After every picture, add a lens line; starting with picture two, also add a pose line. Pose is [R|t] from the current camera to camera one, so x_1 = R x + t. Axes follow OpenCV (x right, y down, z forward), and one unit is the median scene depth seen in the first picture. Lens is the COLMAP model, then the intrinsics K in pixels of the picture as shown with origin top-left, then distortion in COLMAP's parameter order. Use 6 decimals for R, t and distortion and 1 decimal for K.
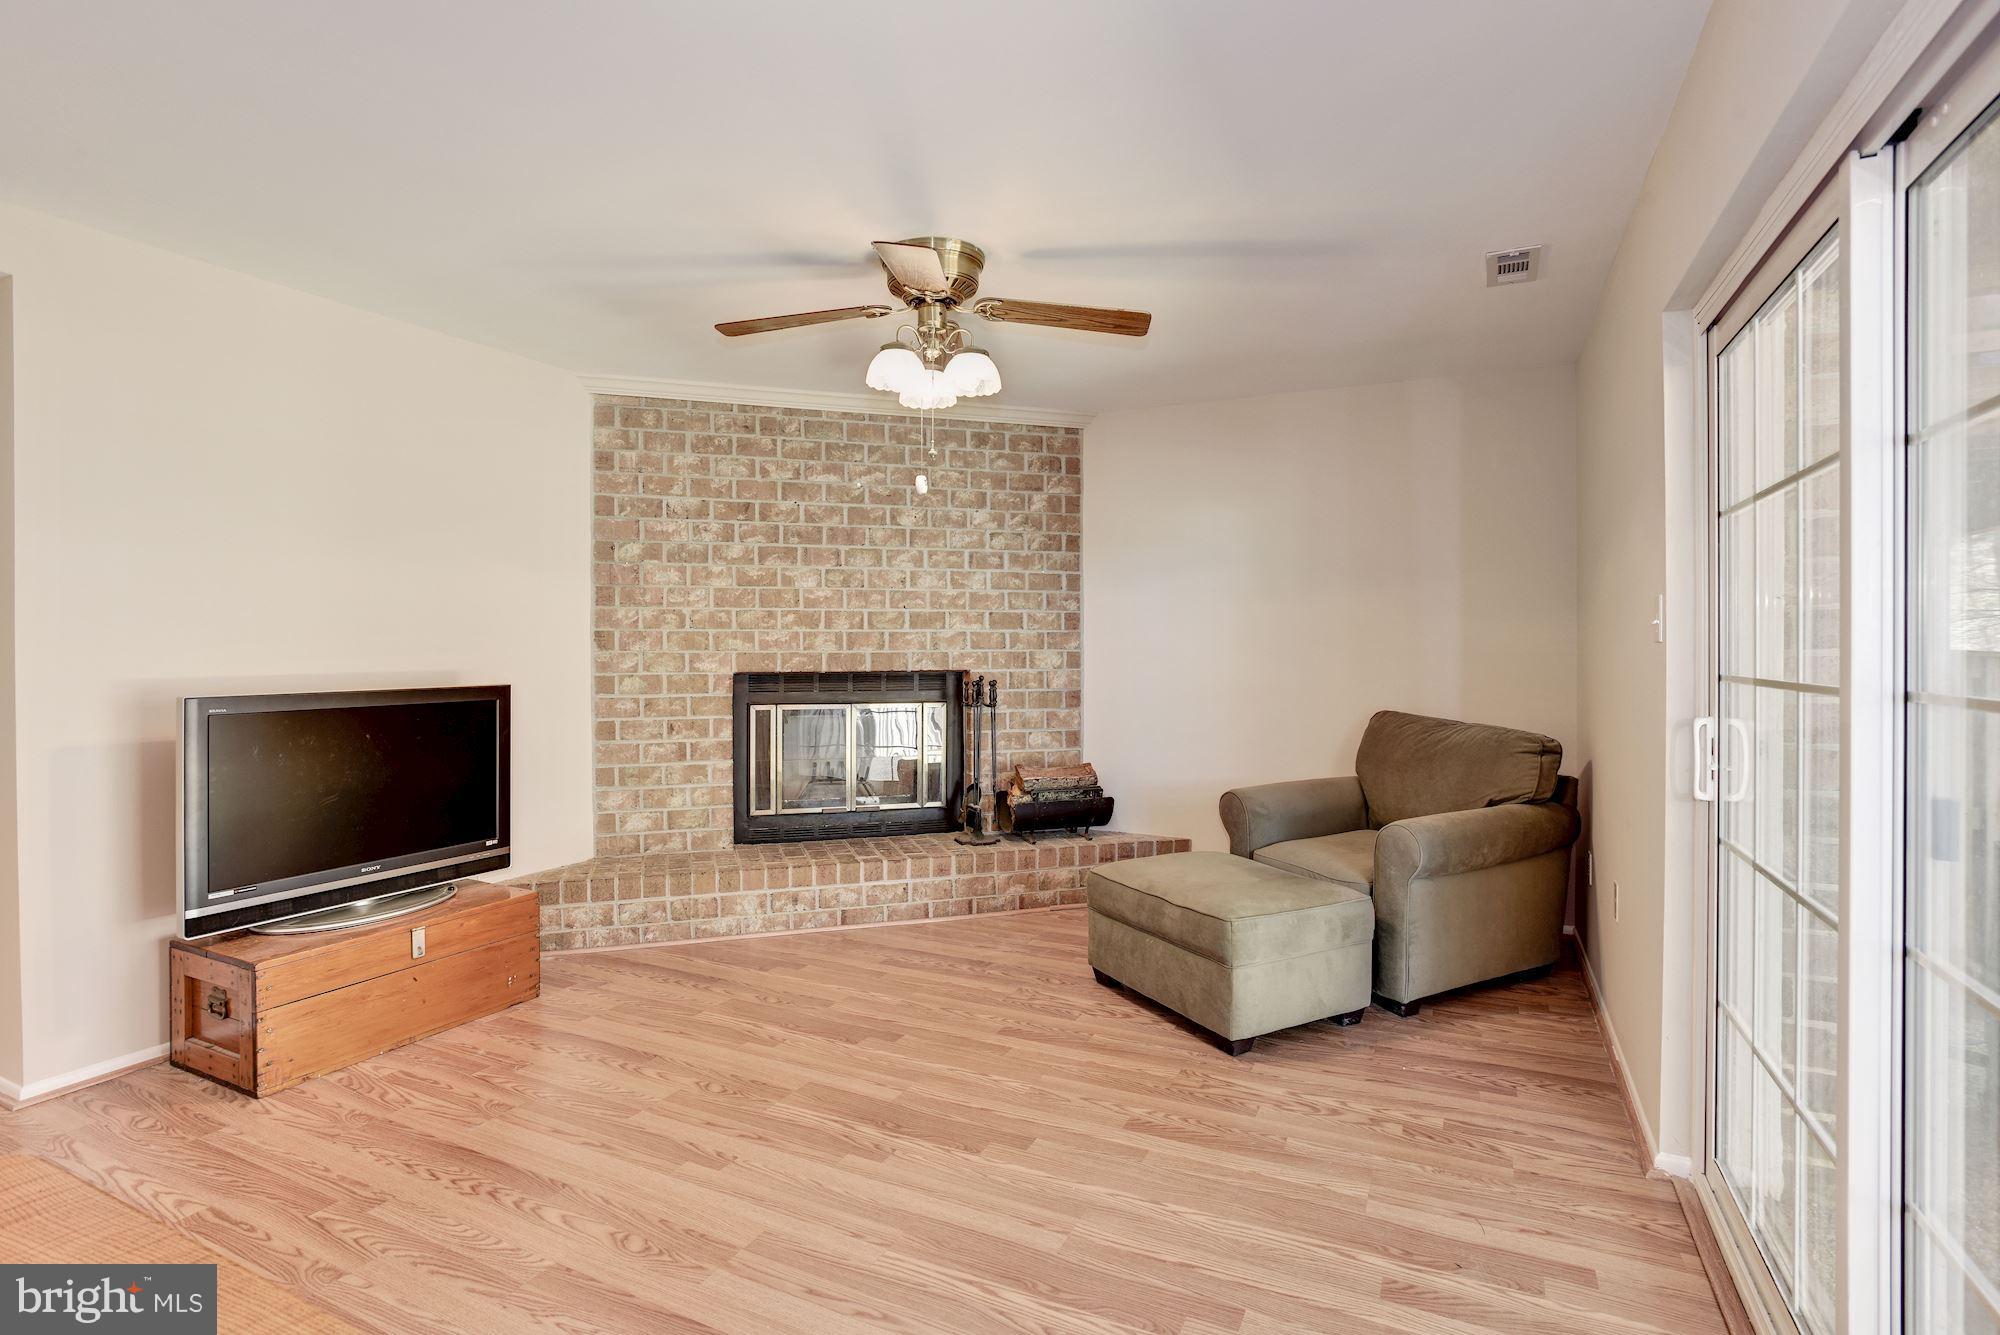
lens RADIAL K [[973.9, 0, 1009.3], [0, 973.9, 647.2], [0, 0, 1]] dist [-0.044669, 0.000741]
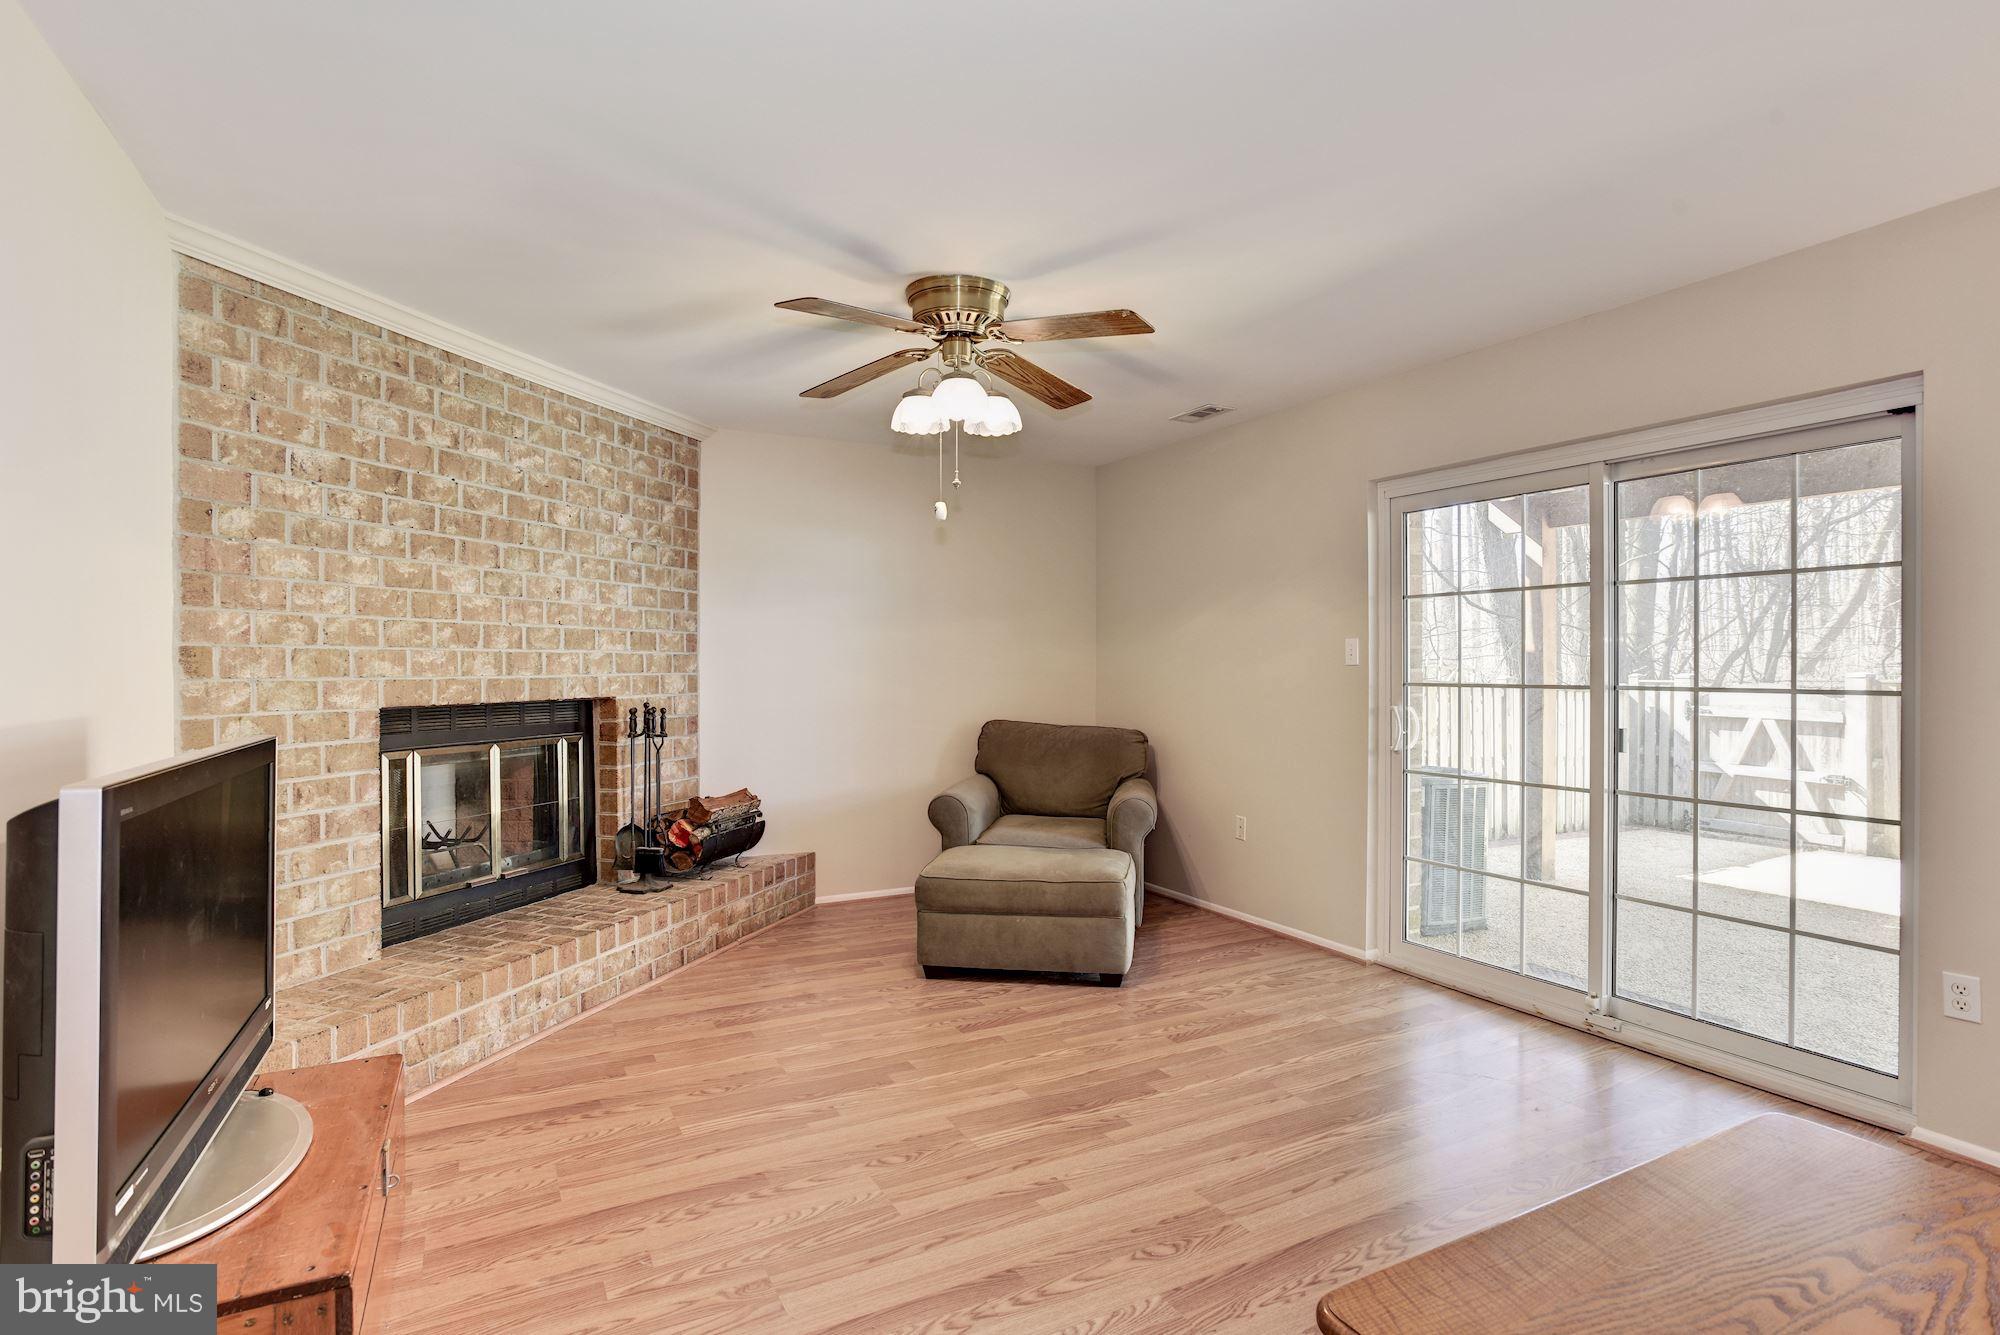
lens RADIAL K [[970.9, 0, 1000.0], [0, 970.9, 667.5], [0, 0, 1]] dist [-0.049838, 0.025896]
pose [[0.595997, 0.000119, 0.802987, -0.576989], [-0.002374, 0.999996, 0.001614, -0.005736], [-0.802983, -0.002868, 0.595995, 0.223660]]
